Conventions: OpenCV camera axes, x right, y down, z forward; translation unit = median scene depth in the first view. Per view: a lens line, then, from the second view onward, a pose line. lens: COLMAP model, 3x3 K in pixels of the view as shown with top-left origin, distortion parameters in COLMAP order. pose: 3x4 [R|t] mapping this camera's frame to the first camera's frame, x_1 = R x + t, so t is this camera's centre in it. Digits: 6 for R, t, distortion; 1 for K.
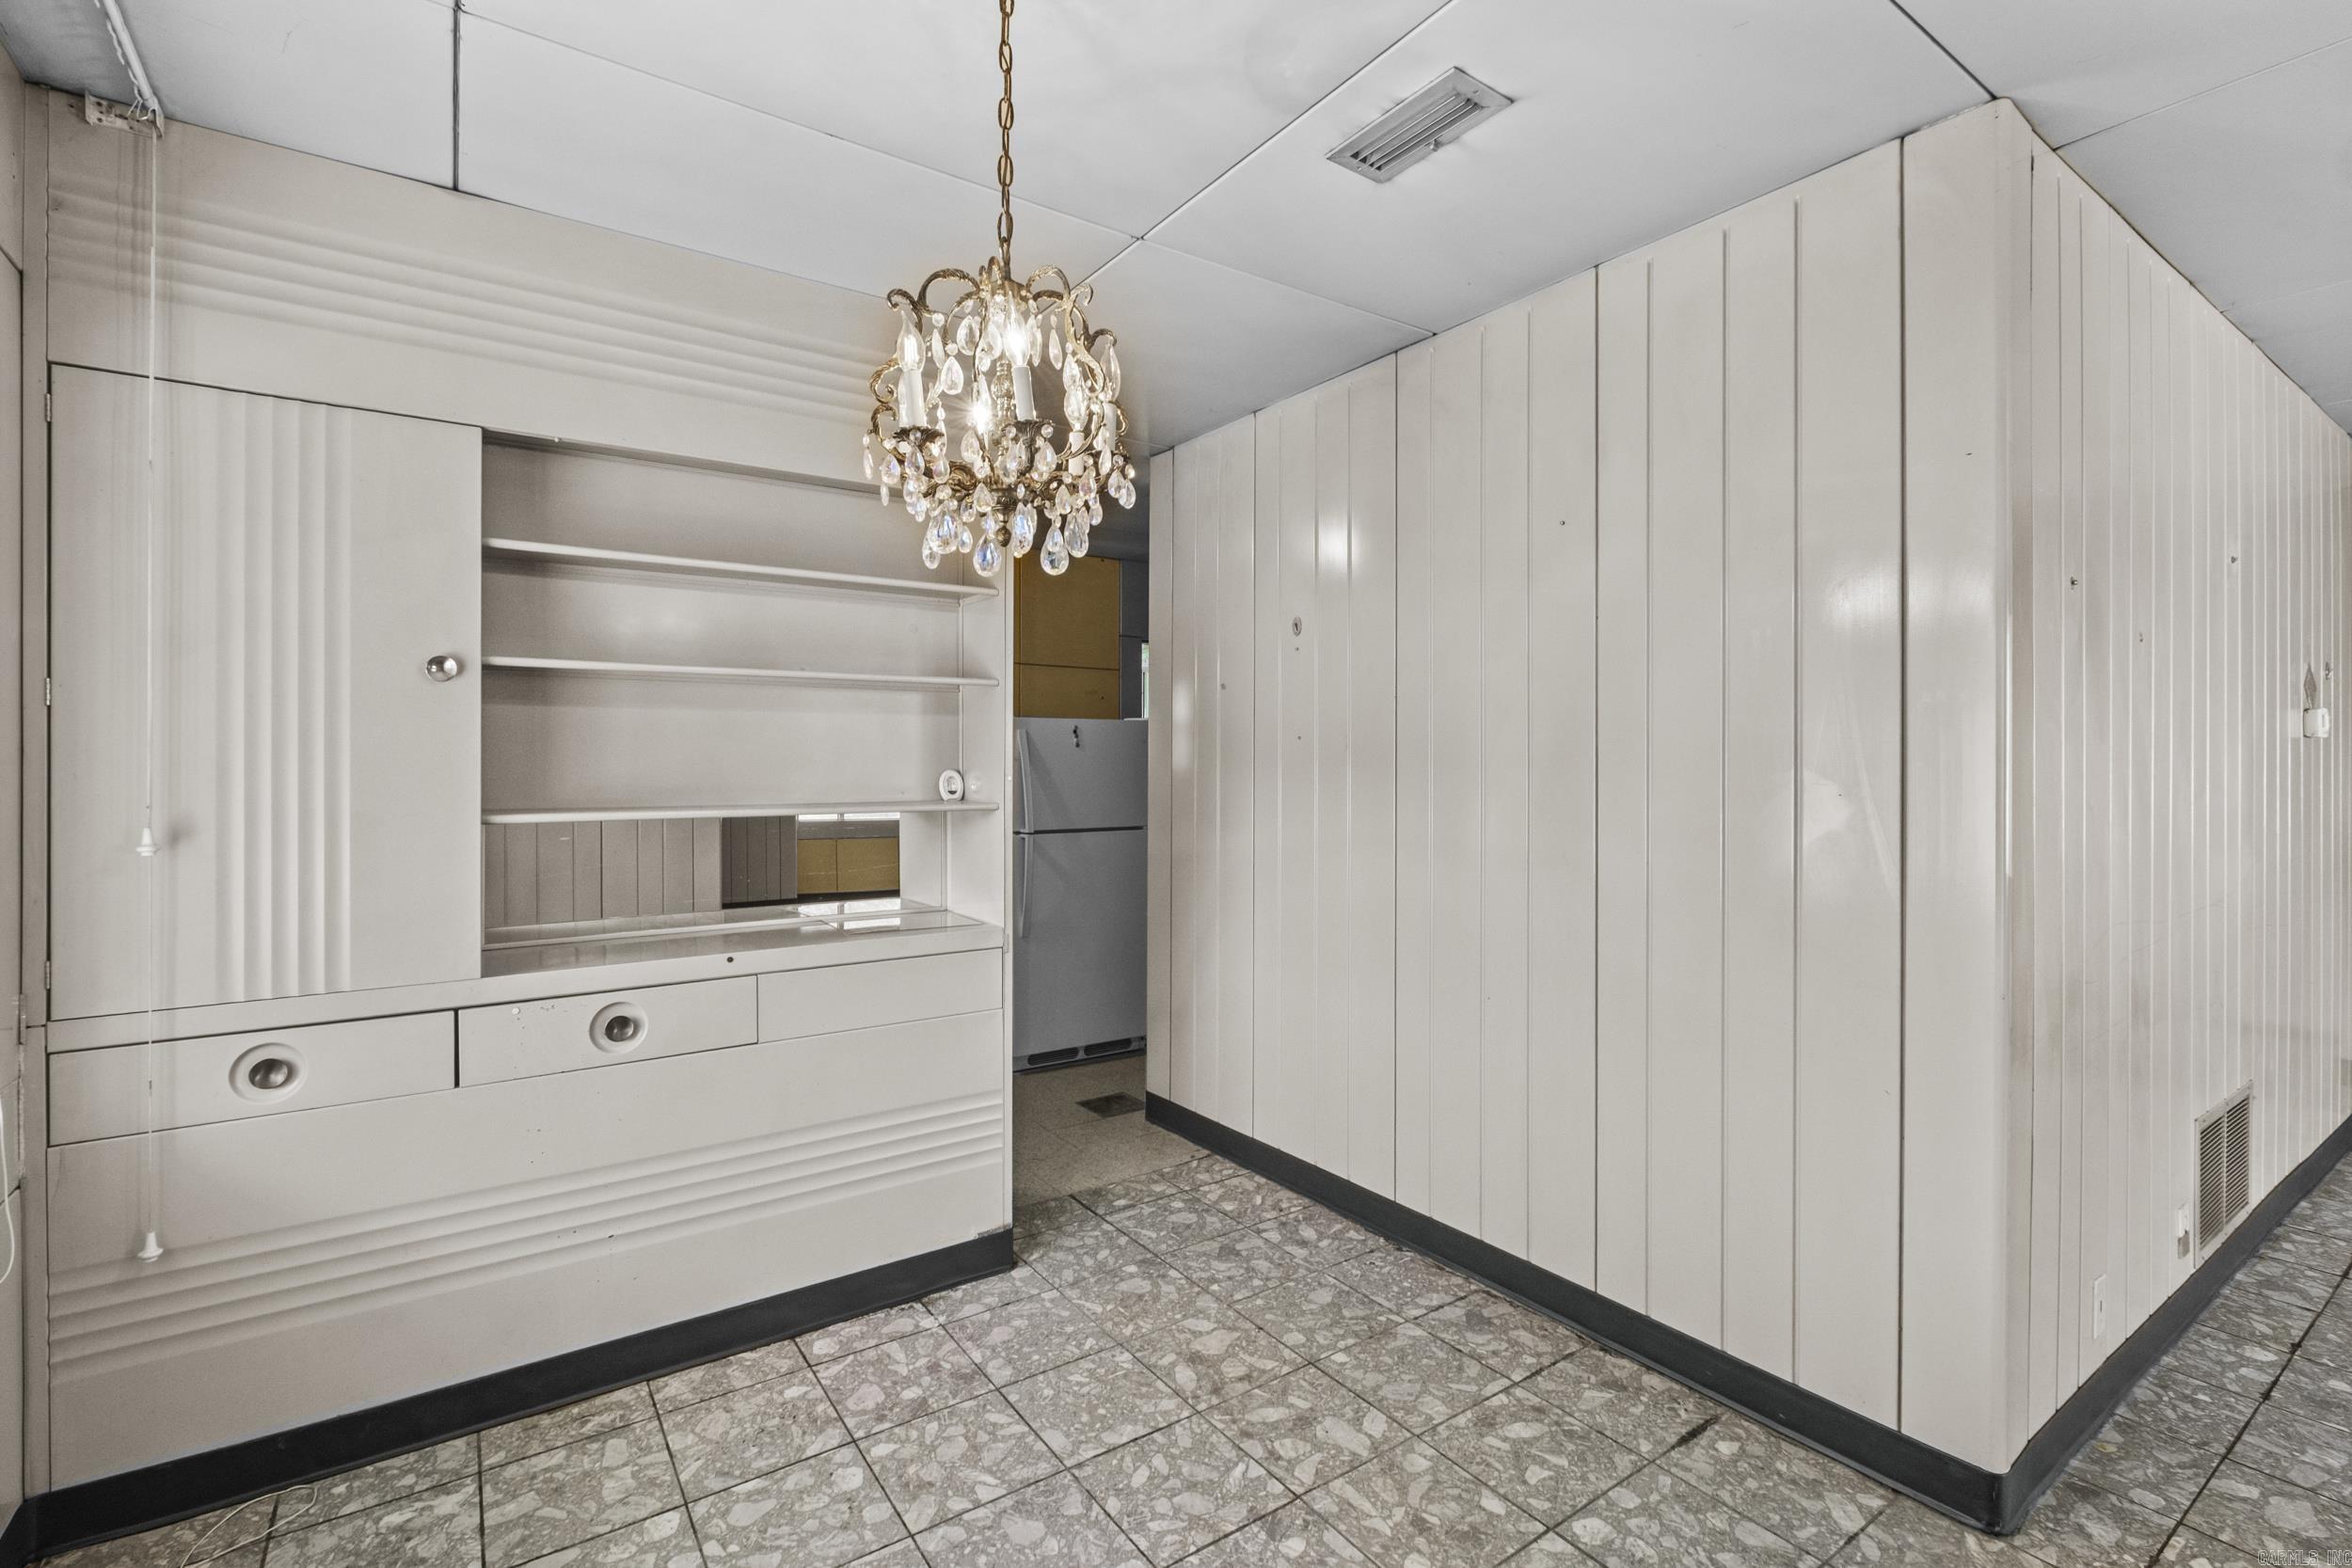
lens RADIAL K [[1043.9, 0, 1193.7], [0, 1043.9, 767.2], [0, 0, 1]] dist [-0.004481, -0.001472]
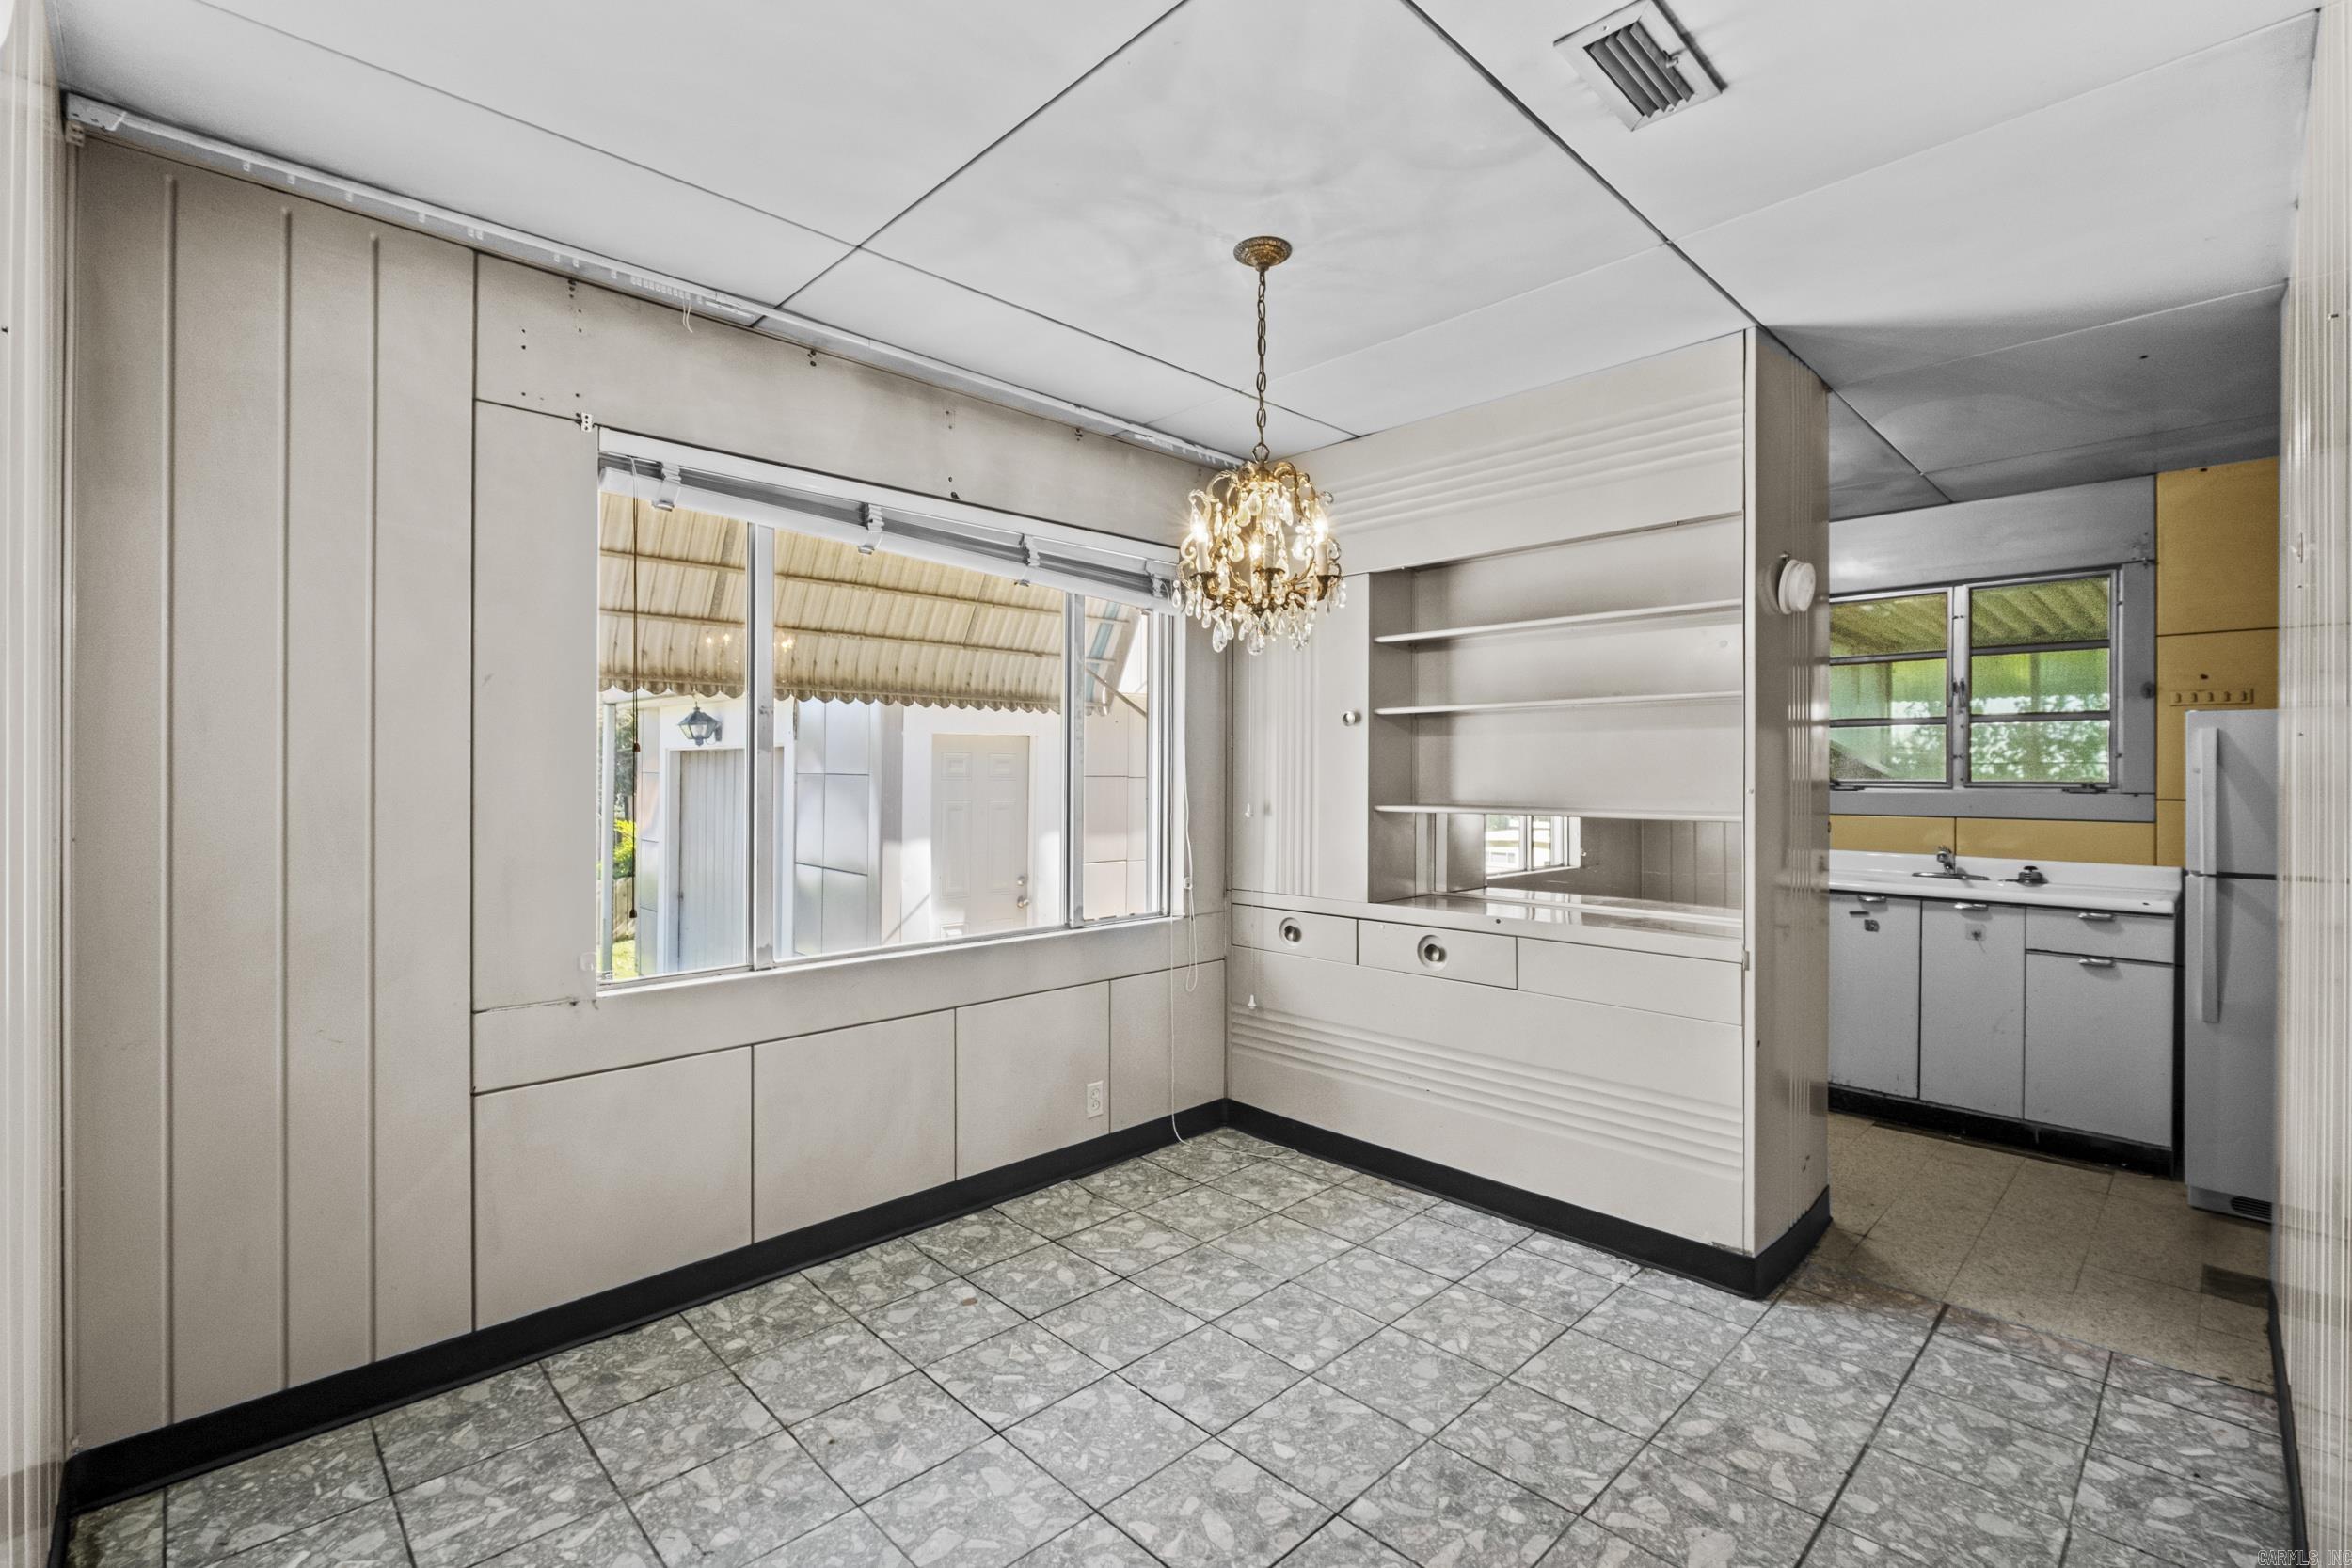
lens RADIAL K [[1043.9, 0, 1144.8], [0, 1043.9, 772.3], [0, 0, 1]] dist [-0.004481, -0.001472]
pose [[0.145137, -0.002649, -0.989408, 0.854682], [-0.005593, 0.999978, -0.003498, 0.001074], [0.989396, 0.006041, 0.145119, 0.372519]]
